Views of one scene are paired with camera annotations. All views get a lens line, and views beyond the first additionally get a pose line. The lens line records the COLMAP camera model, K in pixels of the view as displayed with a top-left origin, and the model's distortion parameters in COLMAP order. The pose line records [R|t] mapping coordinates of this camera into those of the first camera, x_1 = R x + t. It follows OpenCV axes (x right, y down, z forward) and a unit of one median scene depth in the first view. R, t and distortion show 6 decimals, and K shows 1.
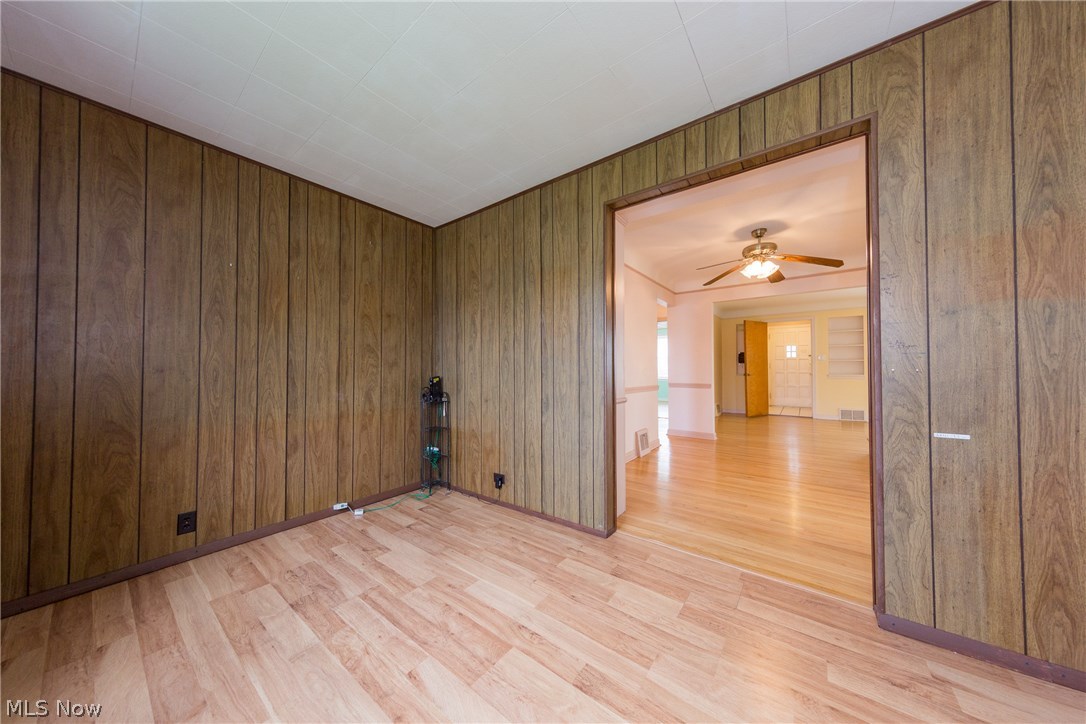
lens RADIAL K [[345.7, 0, 546.9], [0, 345.7, 361.8], [0, 0, 1]] dist [0.000975, -0.000061]
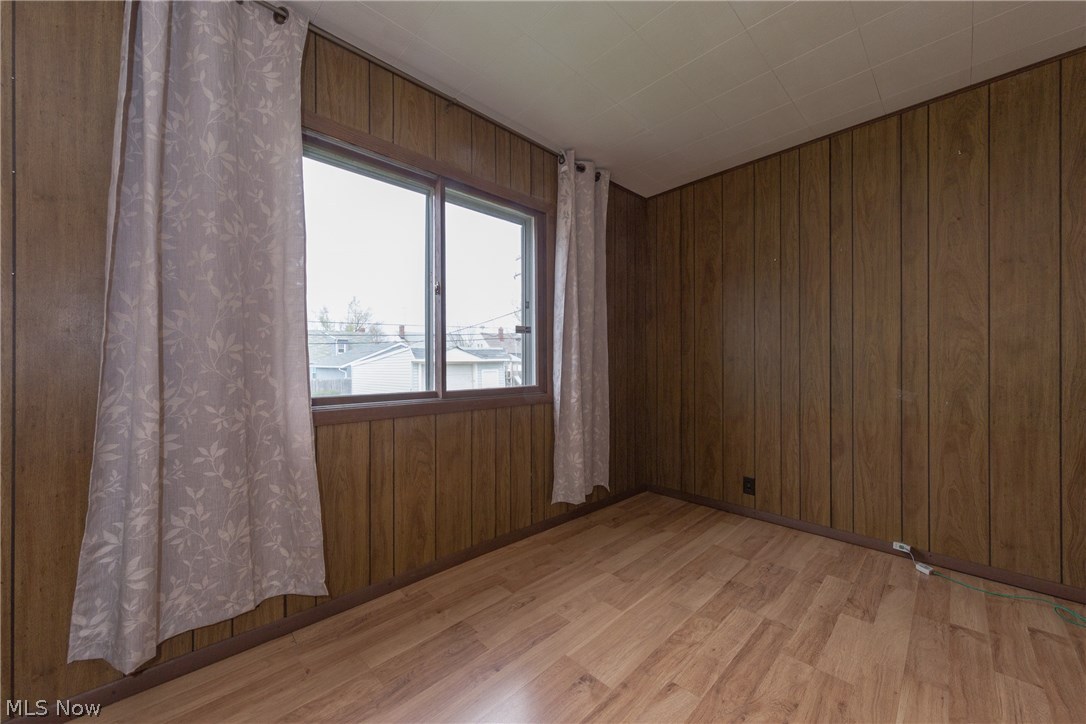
lens RADIAL K [[401.9, 0, 550.7], [0, 401.9, 360.6], [0, 0, 1]] dist [0.010857, -0.000022]
pose [[-0.138291, -0.002302, -0.990389, 0.405955], [0.024544, 0.999682, -0.005751, 0.018752], [0.990088, -0.025103, -0.138190, 0.474234]]
